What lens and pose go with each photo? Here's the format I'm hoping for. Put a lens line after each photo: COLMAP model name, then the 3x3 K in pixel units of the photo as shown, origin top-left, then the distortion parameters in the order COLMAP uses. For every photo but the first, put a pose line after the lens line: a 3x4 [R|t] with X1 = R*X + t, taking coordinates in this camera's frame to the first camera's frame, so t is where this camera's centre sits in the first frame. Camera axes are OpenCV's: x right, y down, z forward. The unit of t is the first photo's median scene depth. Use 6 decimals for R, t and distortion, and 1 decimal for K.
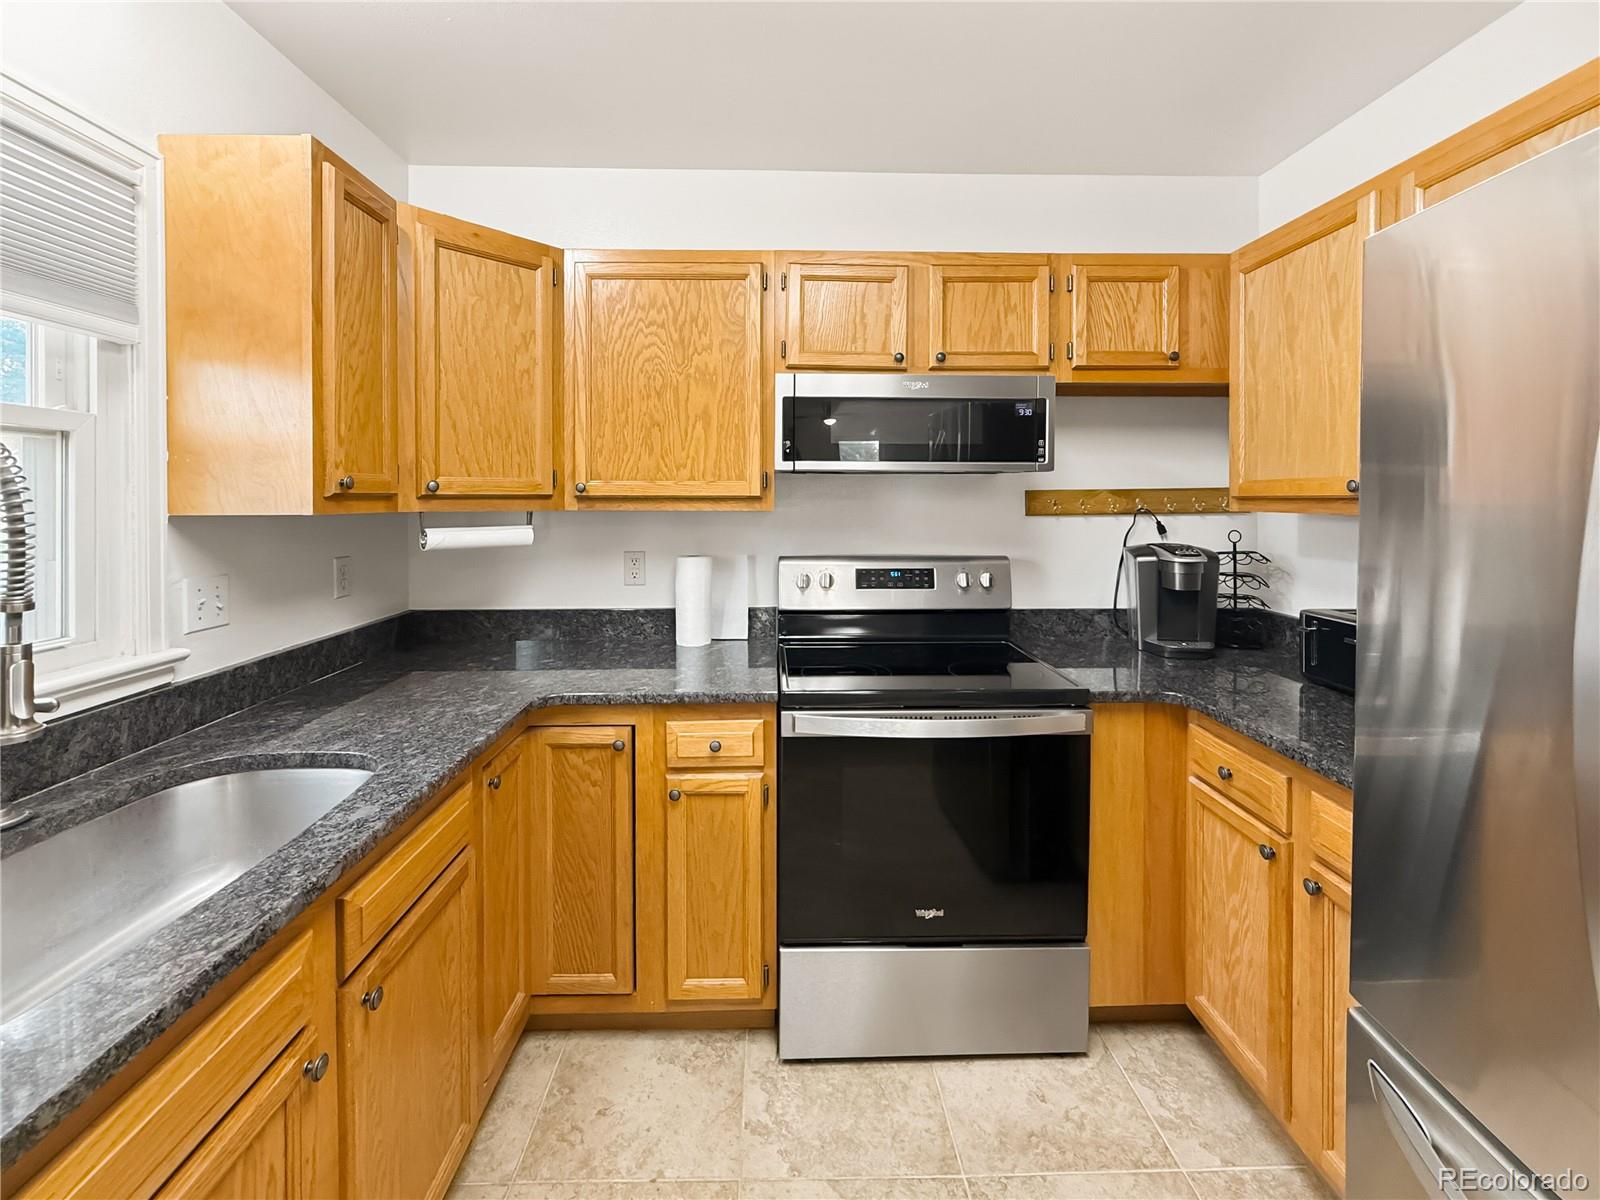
lens RADIAL K [[681.0, 0, 796.7], [0, 681.0, 509.2], [0, 0, 1]] dist [0.000186, -0.000117]
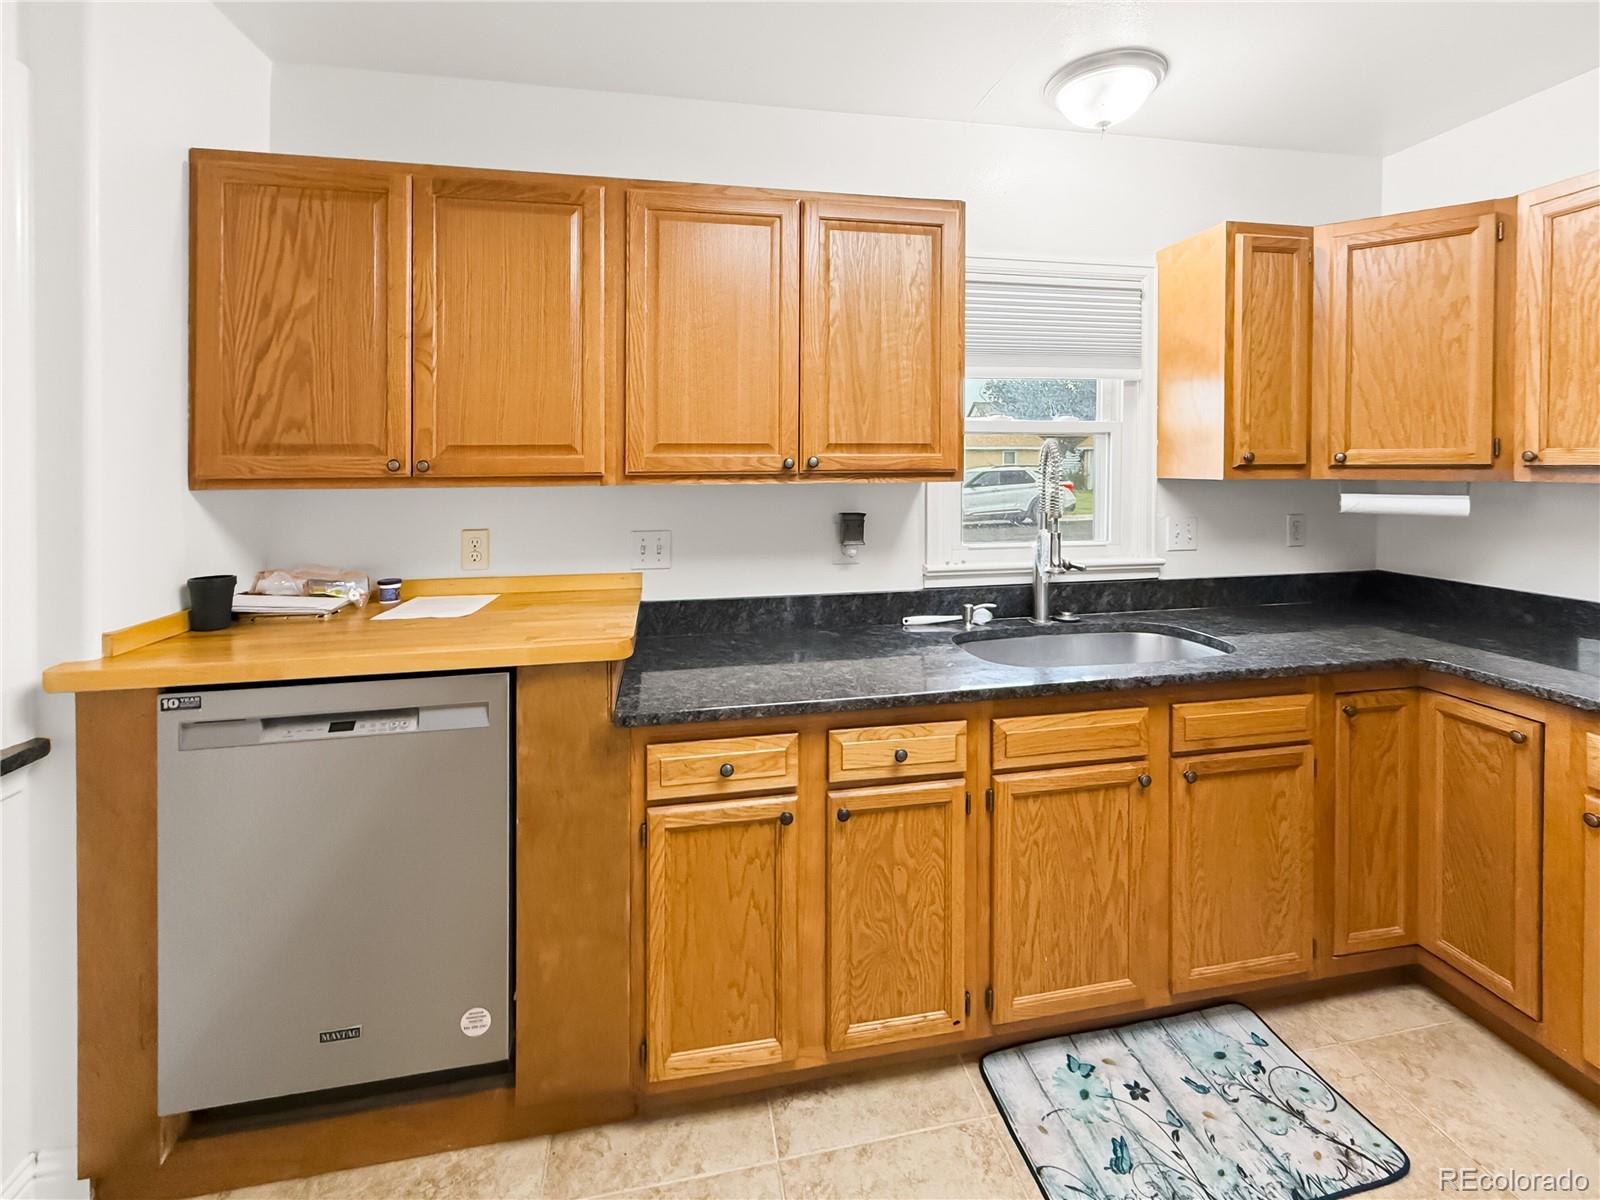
lens RADIAL K [[690.6, 0, 799.9], [0, 690.6, 466.2], [0, 0, 1]] dist [-0.000252, -0.000244]
pose [[0.162004, 0.005706, -0.986774, 0.495796], [-0.011906, 0.999922, 0.003827, -0.012369], [0.986718, 0.011129, 0.162059, -0.115822]]
